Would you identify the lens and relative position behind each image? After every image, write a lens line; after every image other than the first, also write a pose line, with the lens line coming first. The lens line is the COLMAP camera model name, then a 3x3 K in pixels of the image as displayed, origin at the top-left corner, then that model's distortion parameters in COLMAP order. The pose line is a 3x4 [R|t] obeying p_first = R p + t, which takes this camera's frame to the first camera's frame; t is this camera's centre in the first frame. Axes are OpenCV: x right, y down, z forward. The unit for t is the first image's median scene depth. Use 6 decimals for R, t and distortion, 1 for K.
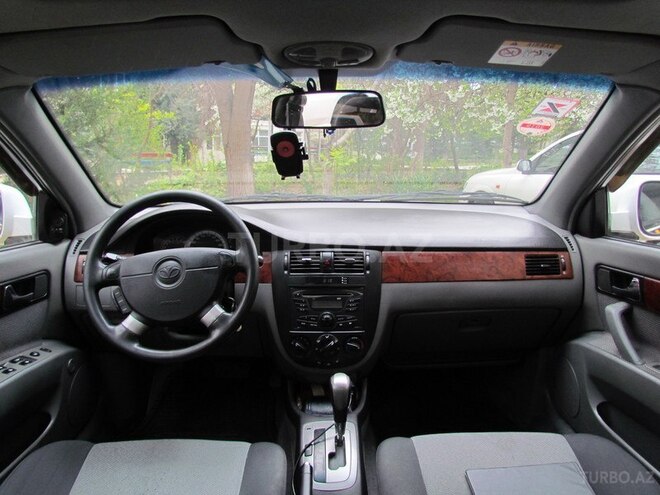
lens RADIAL K [[464.2, 0, 332.7], [0, 464.2, 249.4], [0, 0, 1]] dist [-0.024972, 0.006084]
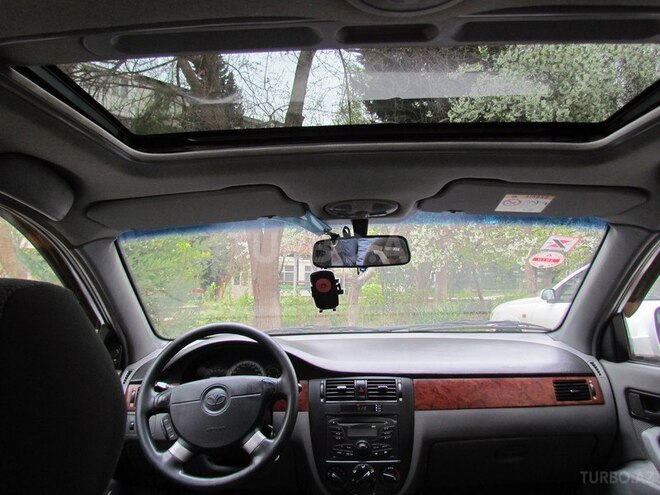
lens RADIAL K [[464.2, 0, 332.7], [0, 464.2, 249.4], [0, 0, 1]] dist [-0.024972, 0.006084]
pose [[0.998538, -0.023613, -0.048623, -0.019295], [0.009016, 0.959694, -0.280902, 0.017440], [0.053296, 0.280053, 0.958504, -0.103109]]
